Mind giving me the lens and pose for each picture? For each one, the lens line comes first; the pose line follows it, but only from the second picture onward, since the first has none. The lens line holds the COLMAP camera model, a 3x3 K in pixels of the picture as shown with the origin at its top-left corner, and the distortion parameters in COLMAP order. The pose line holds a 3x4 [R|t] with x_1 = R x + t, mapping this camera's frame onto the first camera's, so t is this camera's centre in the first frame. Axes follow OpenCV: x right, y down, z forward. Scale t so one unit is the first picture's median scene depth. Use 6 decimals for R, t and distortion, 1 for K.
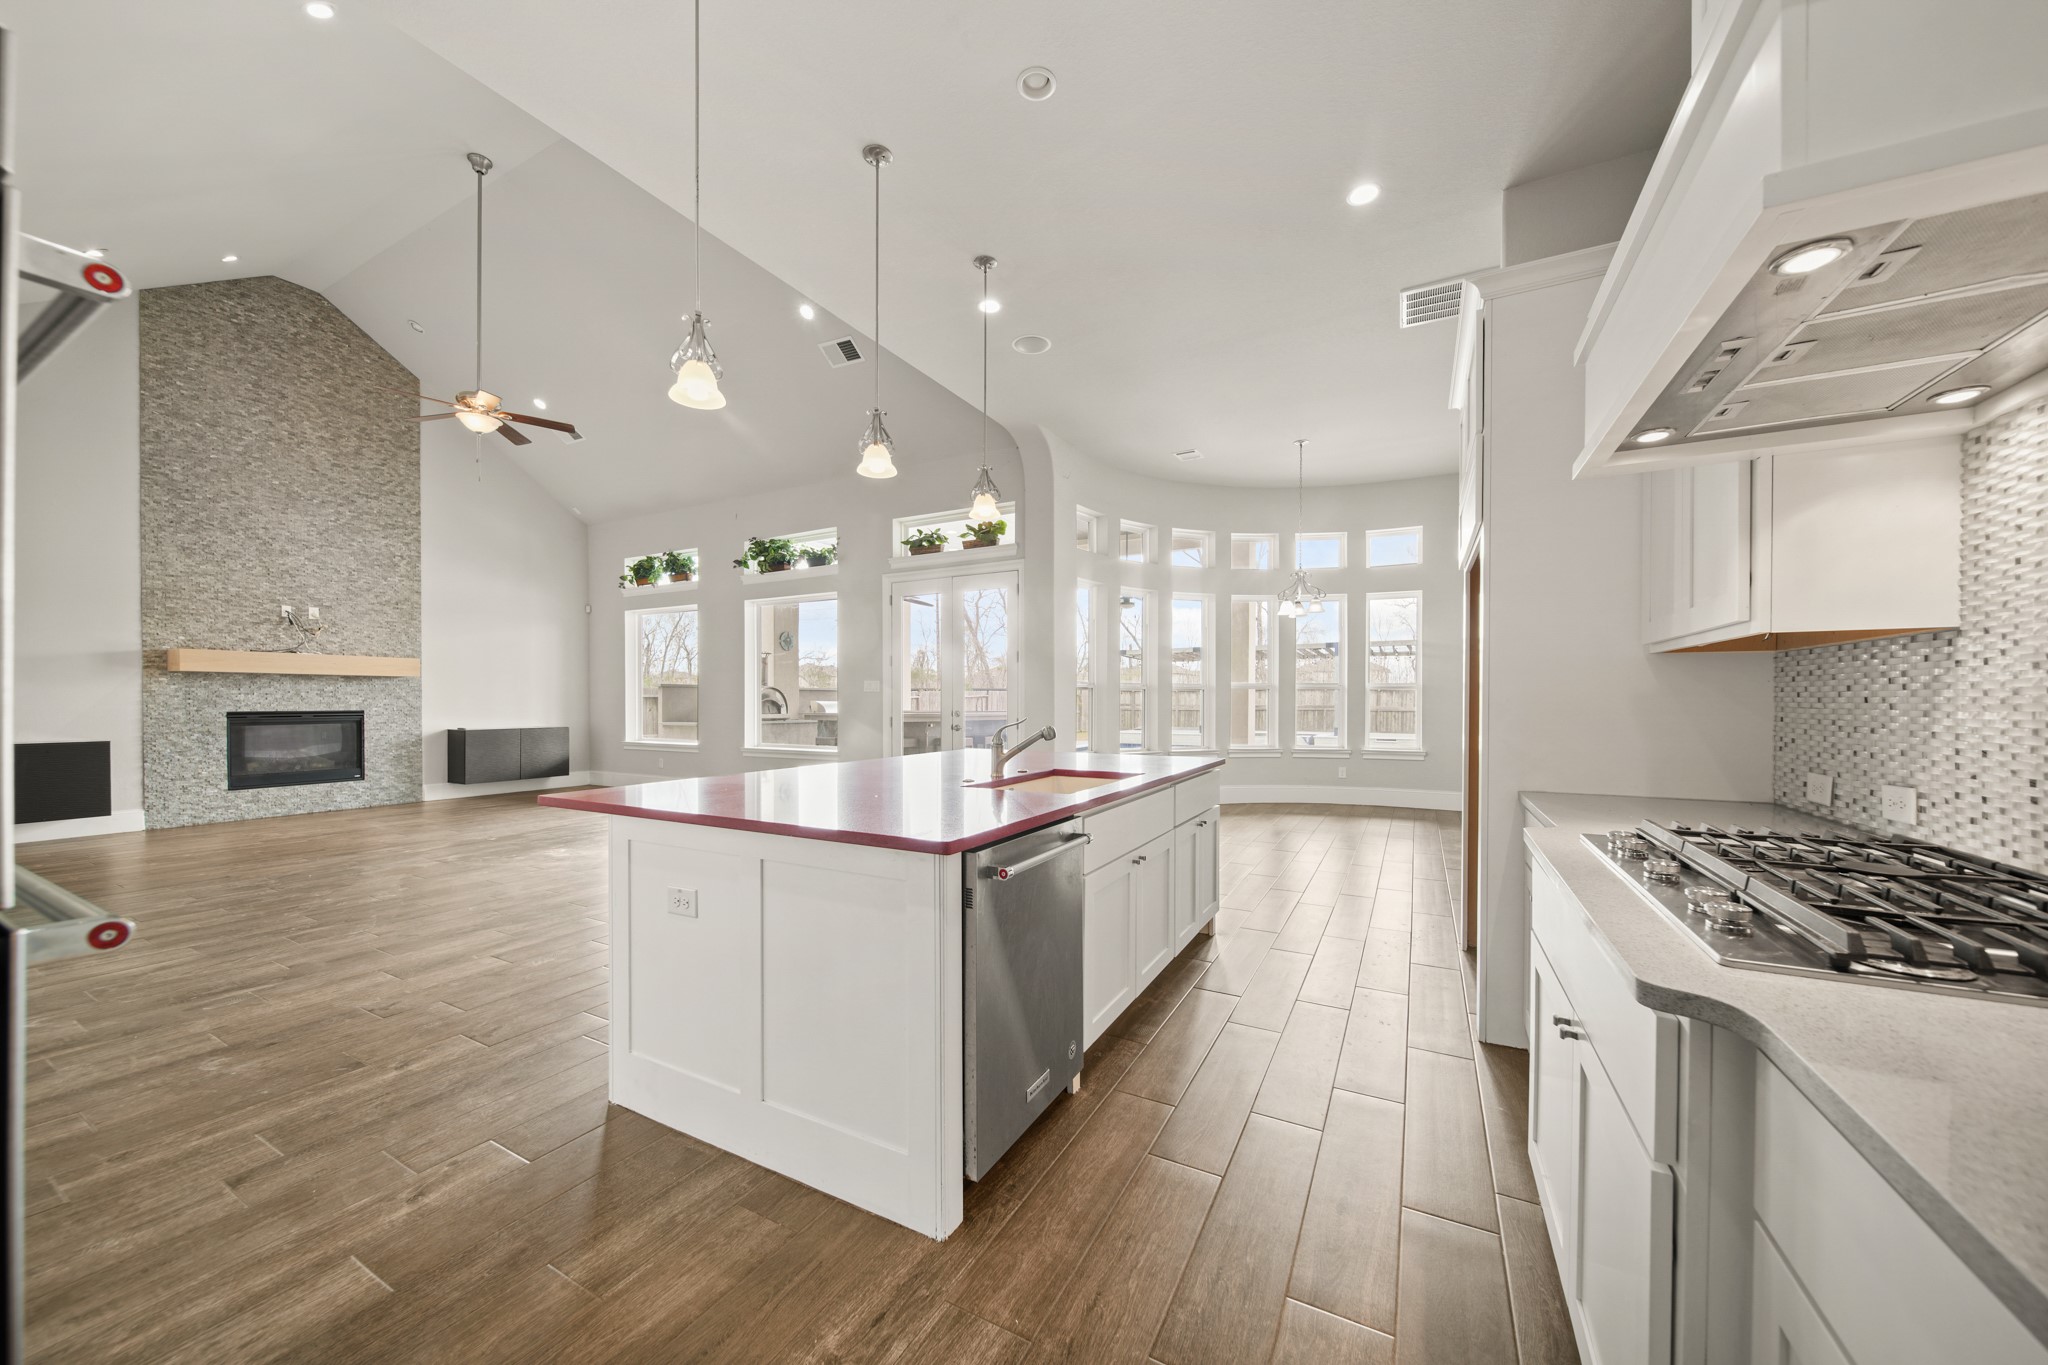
lens RADIAL K [[721.4, 0, 1033.2], [0, 721.4, 701.7], [0, 0, 1]] dist [-0.001367, -0.001687]
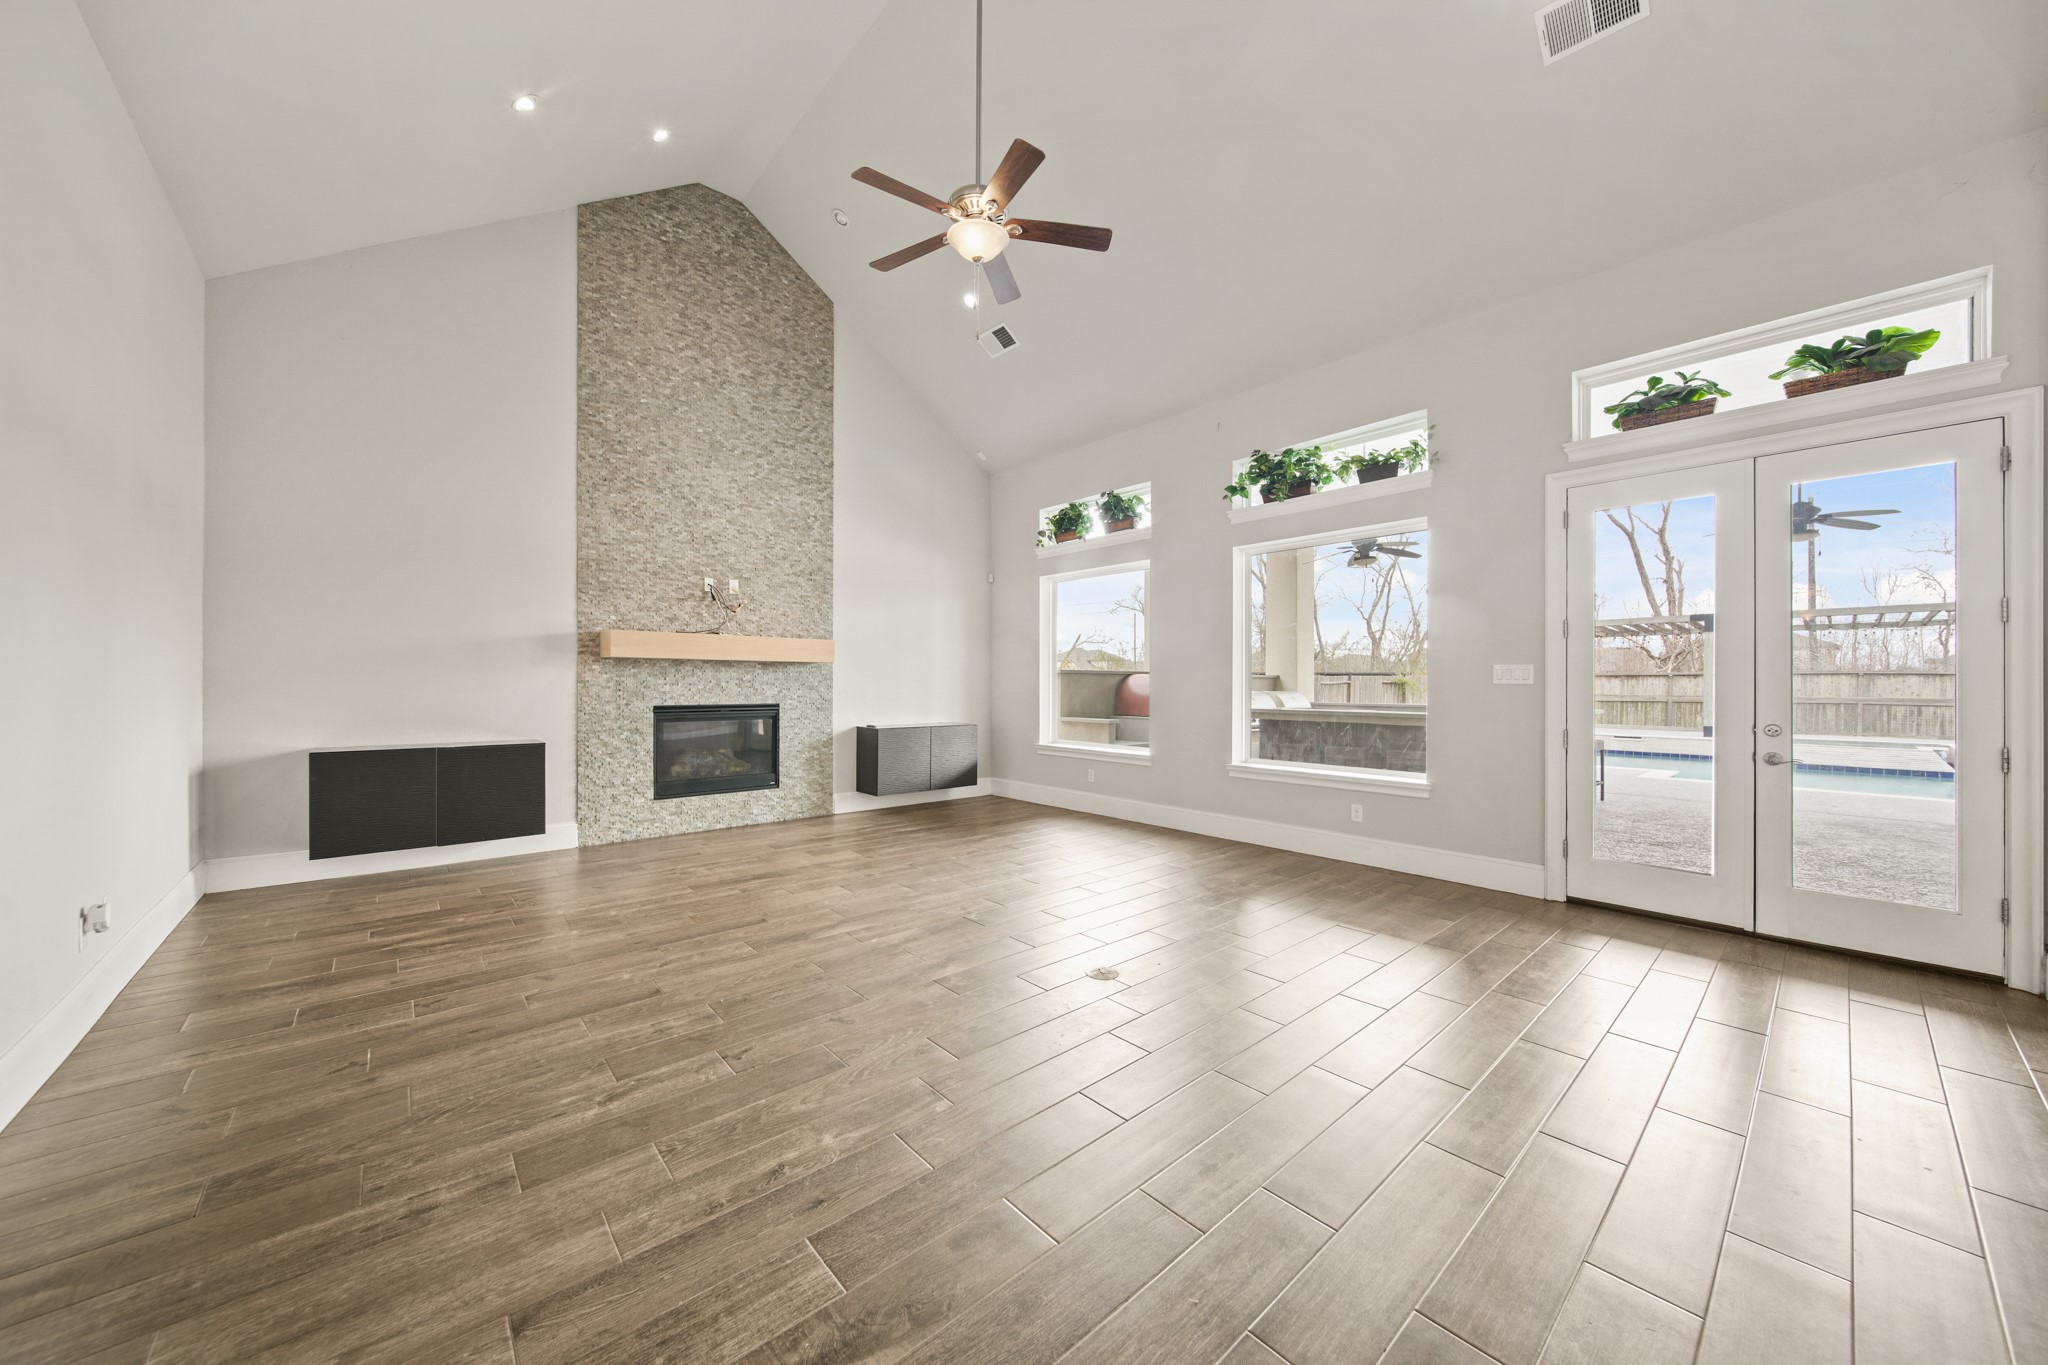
lens RADIAL K [[721.4, 0, 1032.4], [0, 721.4, 679.1], [0, 0, 1]] dist [-0.001367, -0.001687]
pose [[0.938758, 0.001469, -0.344575, -0.390218], [-0.004473, 0.999959, -0.007922, -0.011268], [0.344549, 0.008978, 0.938725, 0.338357]]
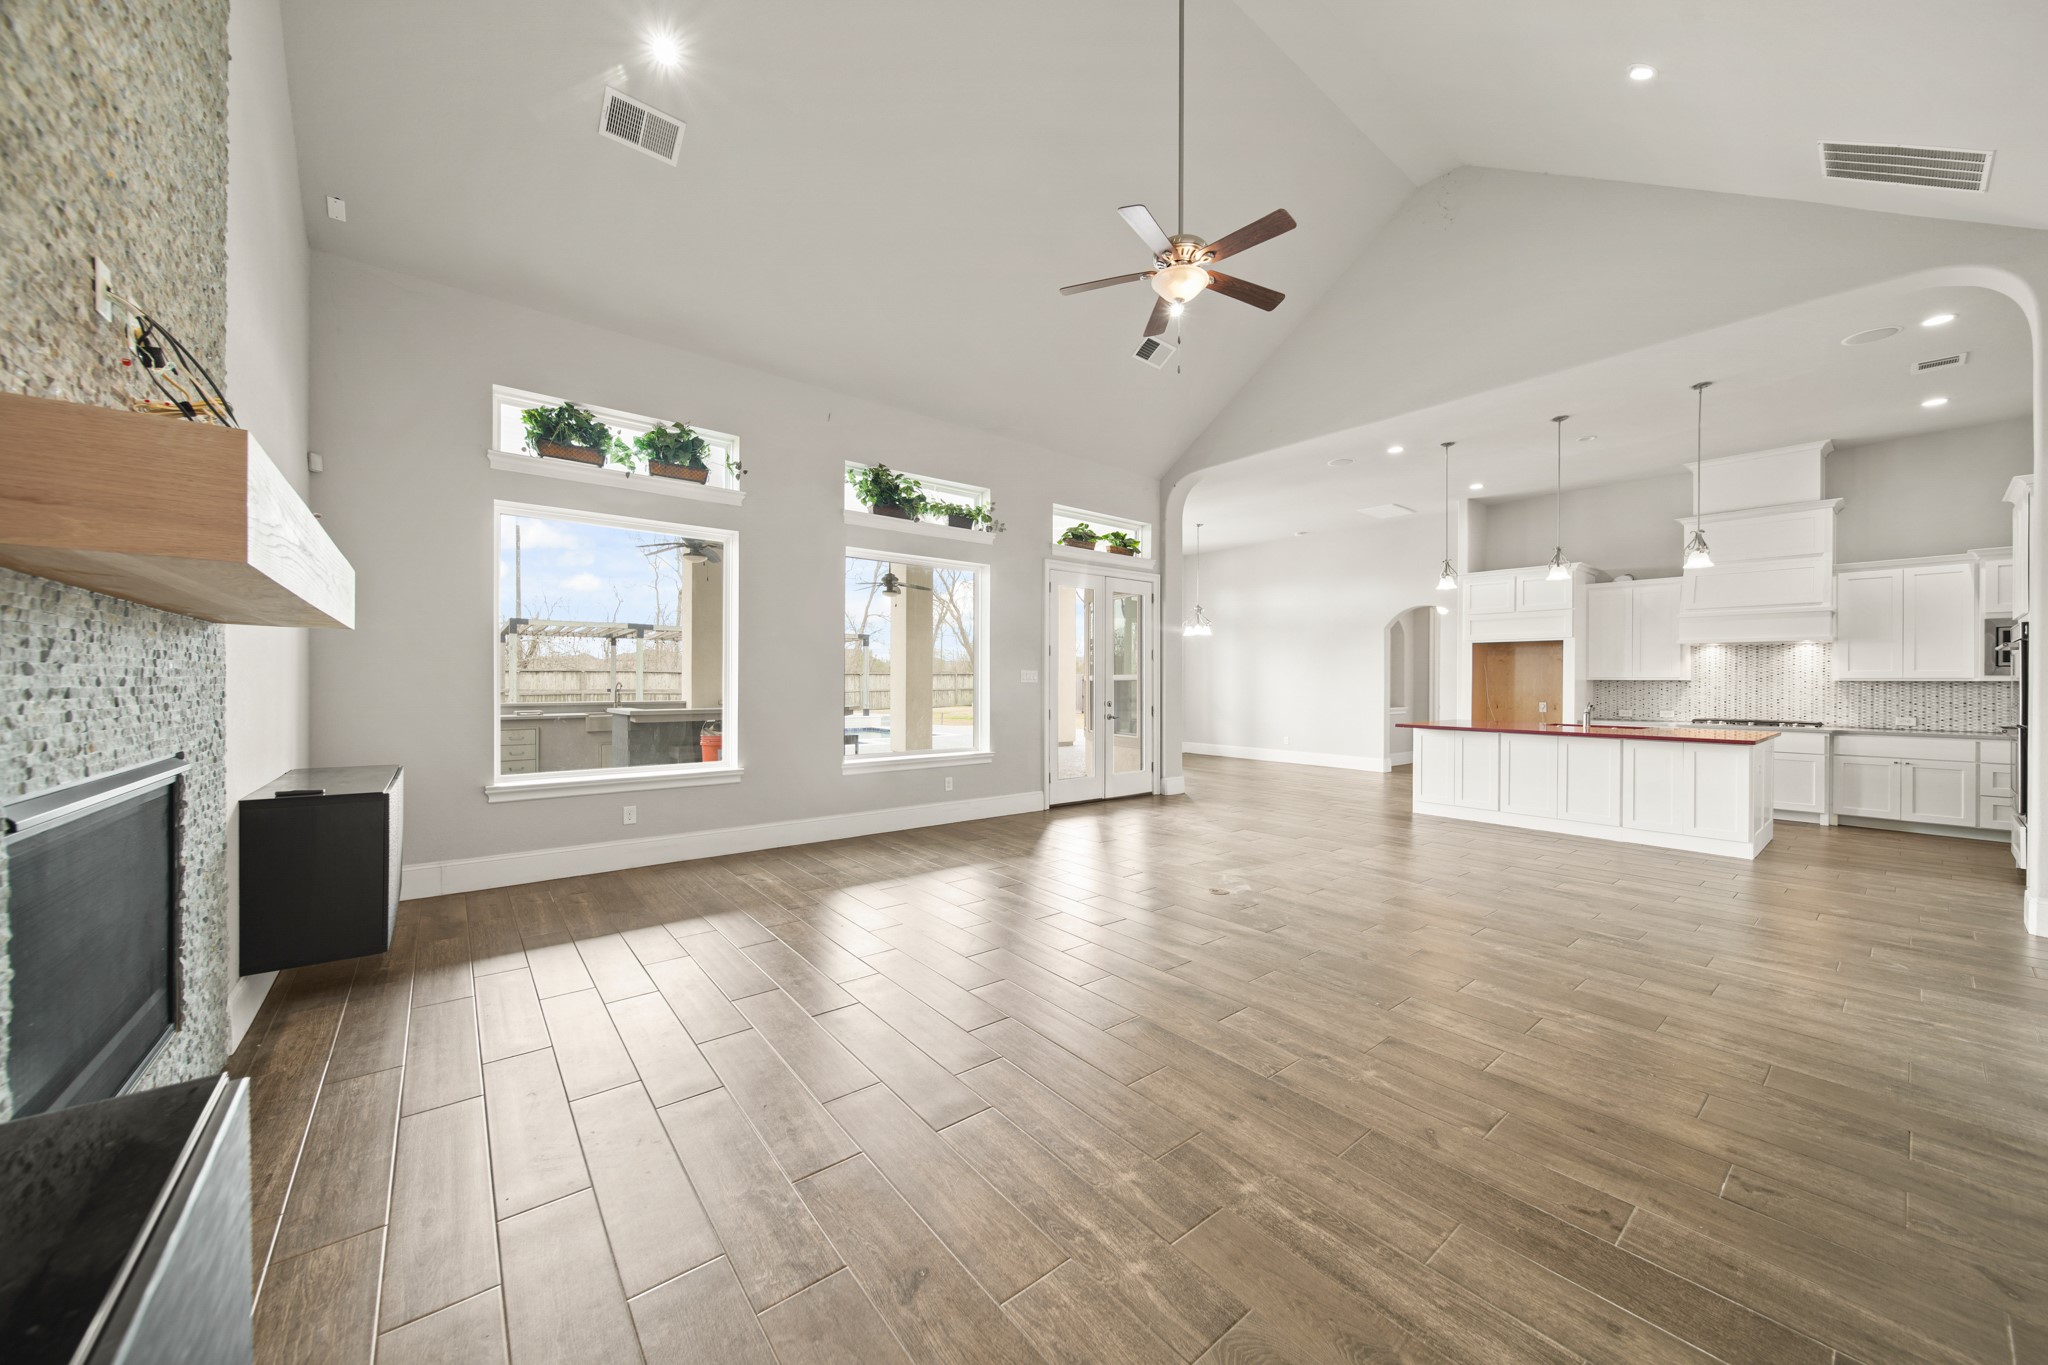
lens RADIAL K [[721.4, 0, 1015.8], [0, 721.4, 682.1], [0, 0, 1]] dist [-0.001367, -0.001687]
pose [[0.399650, 0.001456, 0.916666, -1.087602], [-0.001204, 0.999999, -0.001063, -0.013206], [-0.916667, -0.000679, 0.399652, 0.657500]]
